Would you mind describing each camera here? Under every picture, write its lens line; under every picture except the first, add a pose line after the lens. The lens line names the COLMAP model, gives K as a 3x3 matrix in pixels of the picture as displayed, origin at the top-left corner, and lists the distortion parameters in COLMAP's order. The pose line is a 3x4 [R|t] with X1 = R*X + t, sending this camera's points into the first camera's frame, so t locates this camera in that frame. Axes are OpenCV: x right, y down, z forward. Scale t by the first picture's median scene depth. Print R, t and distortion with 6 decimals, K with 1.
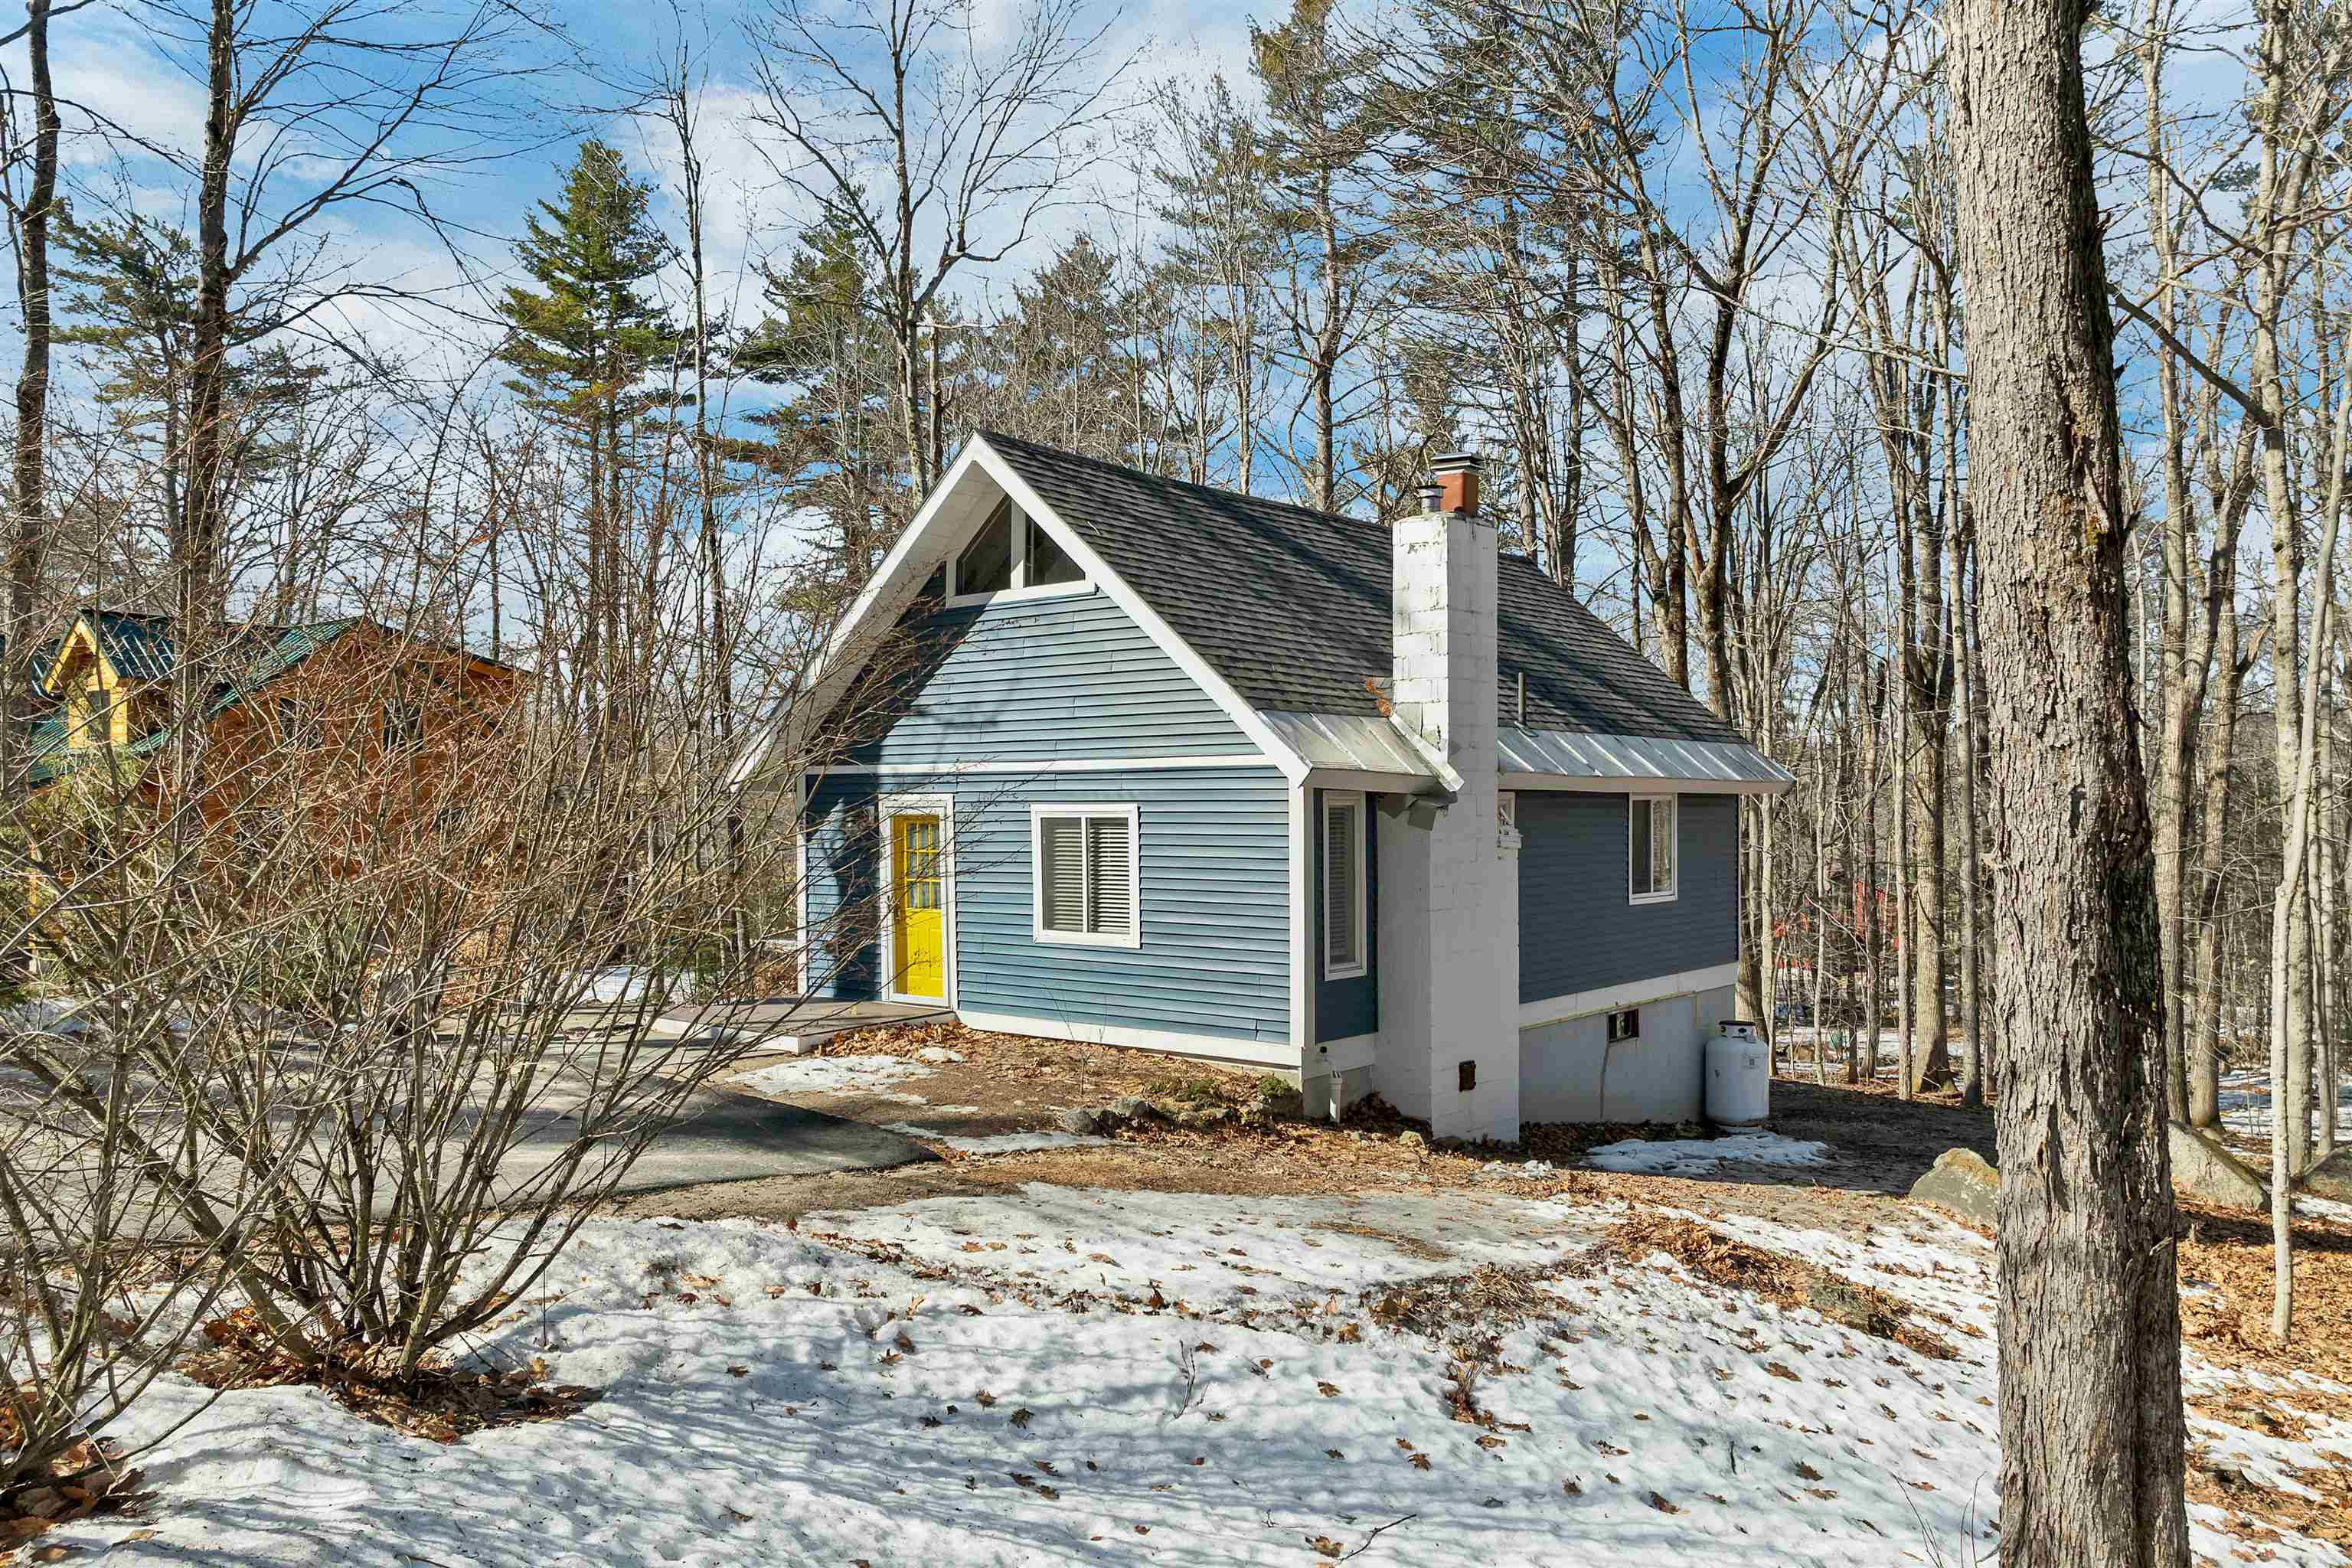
lens RADIAL K [[1629.8, 0, 1175.7], [0, 1629.8, 790.7], [0, 0, 1]] dist [0.001733, 0.001385]
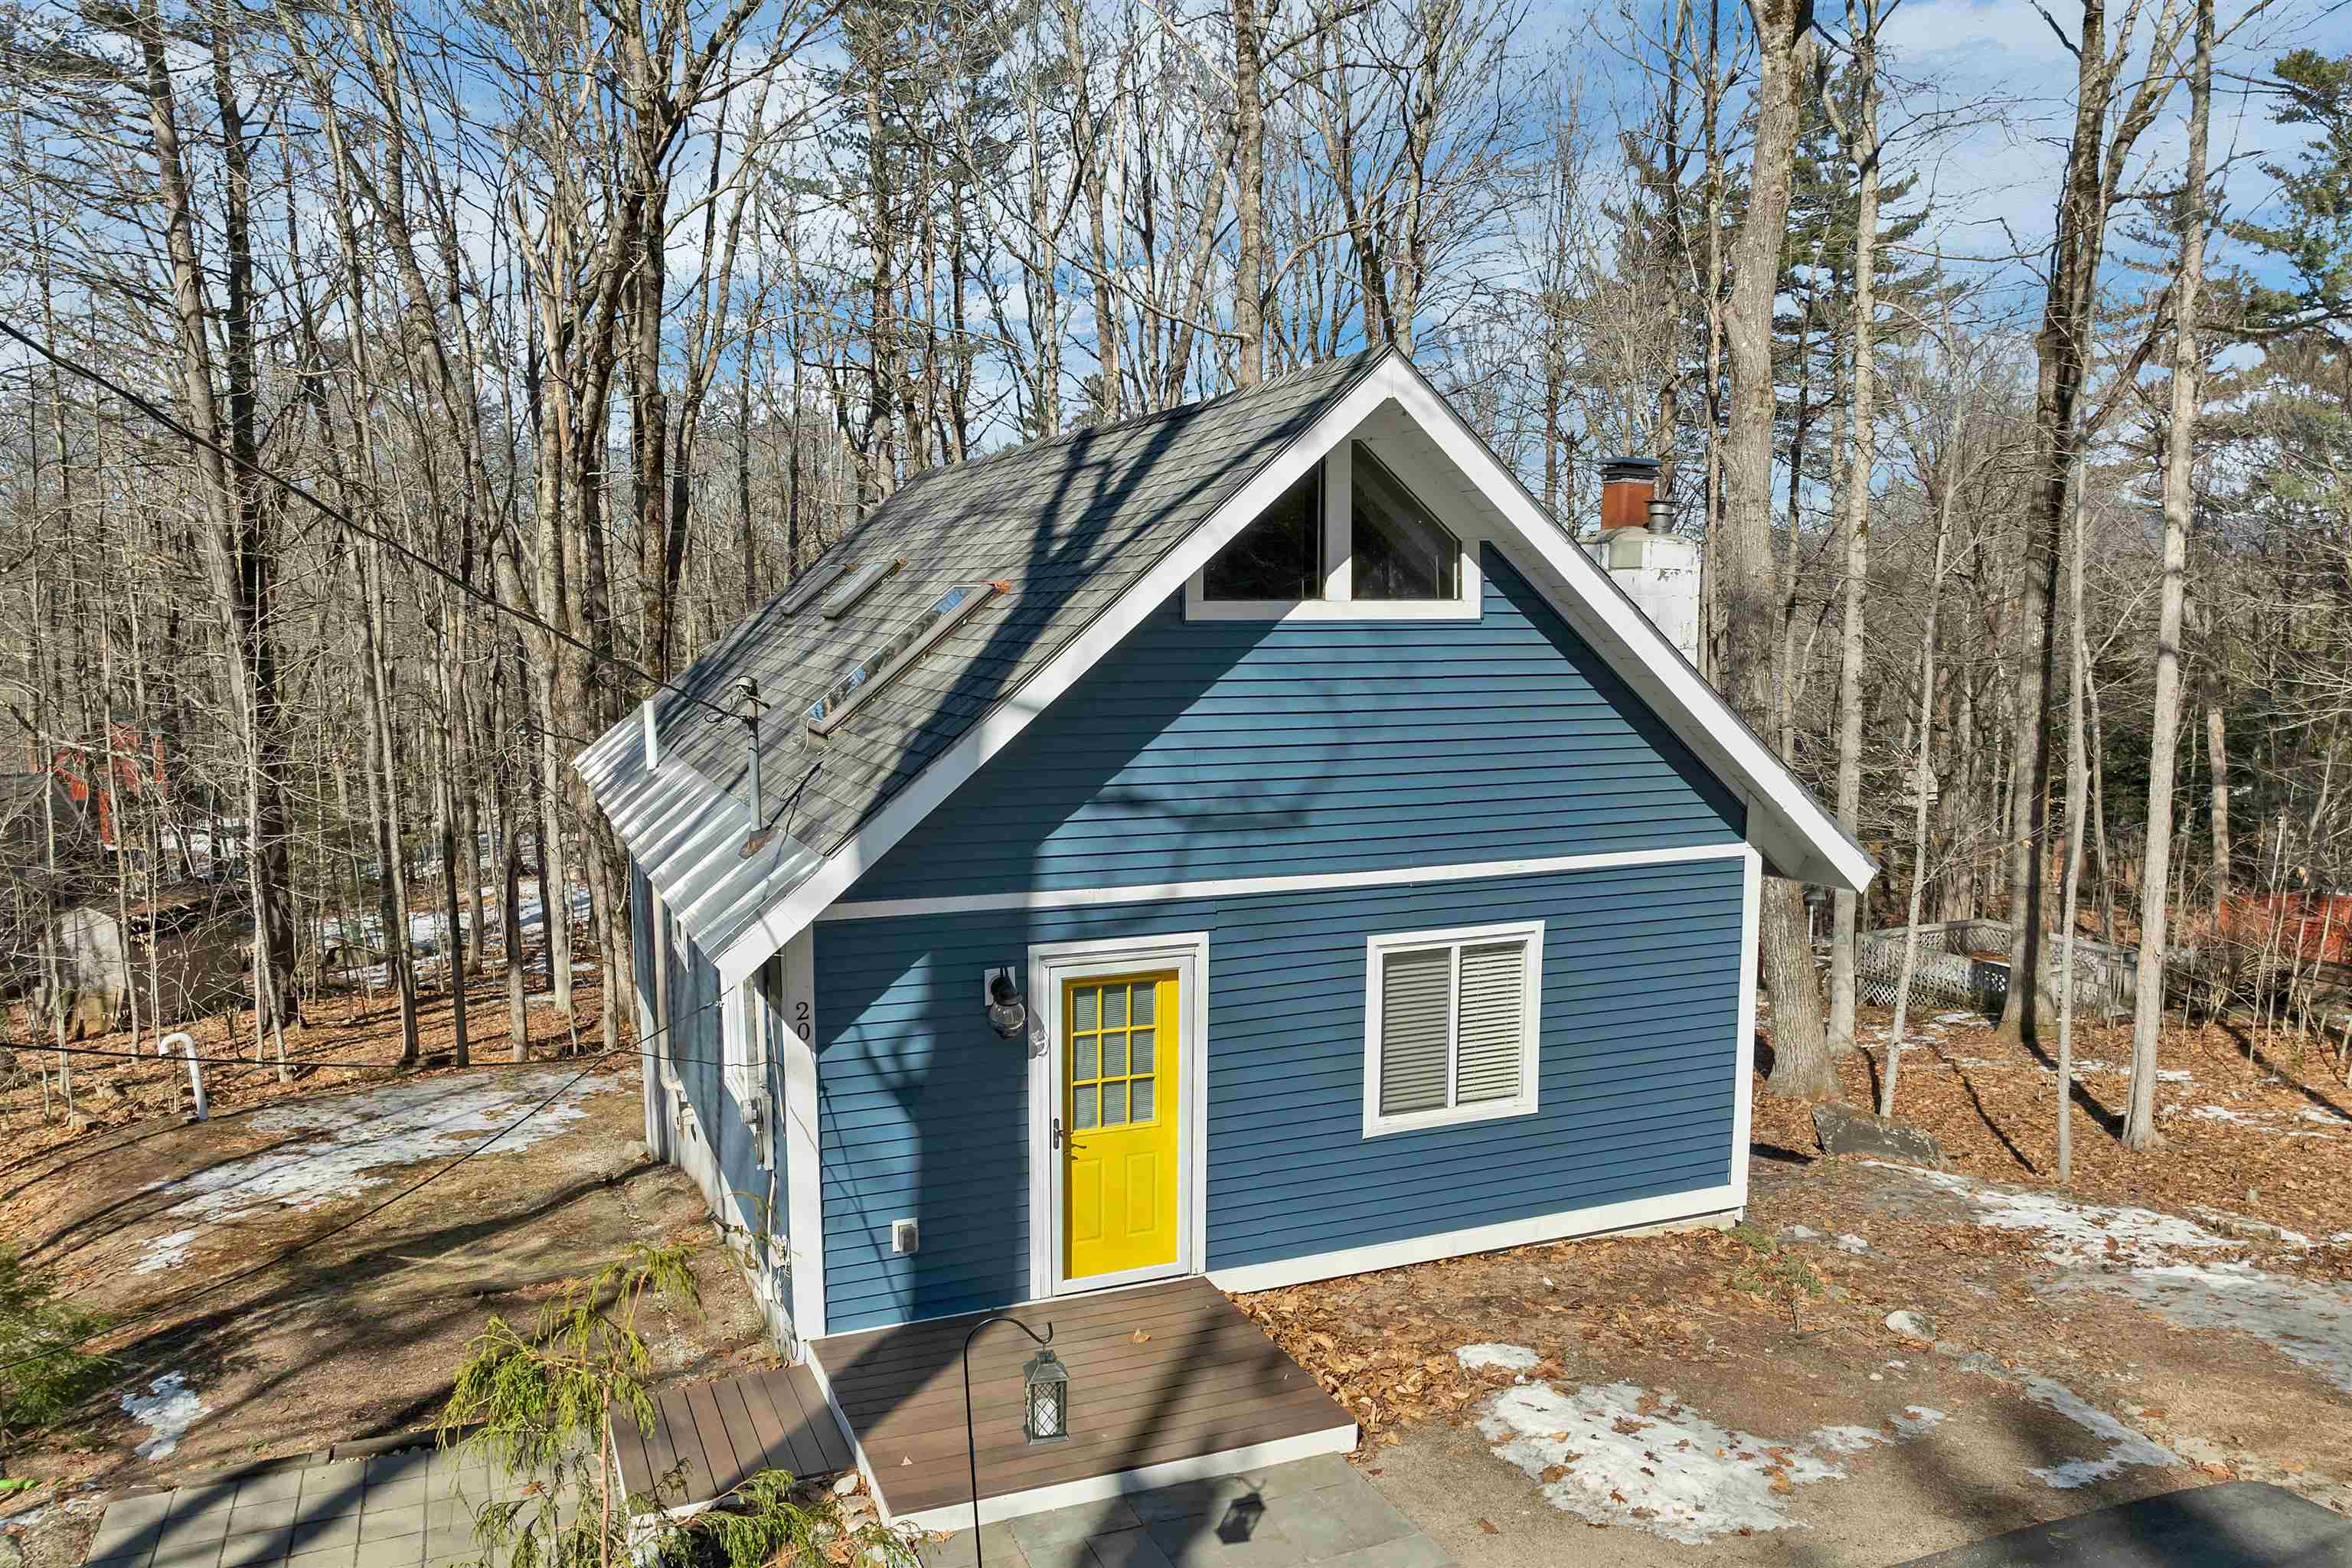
lens RADIAL K [[1629.8, 0, 1176.7], [0, 1629.8, 787.9], [0, 0, 1]] dist [0.001733, 0.001385]
pose [[0.472126, -0.097936, 0.876074, -0.680039], [-0.013063, 0.992923, 0.118038, -0.124431], [-0.881434, -0.067172, 0.467505, 0.751304]]
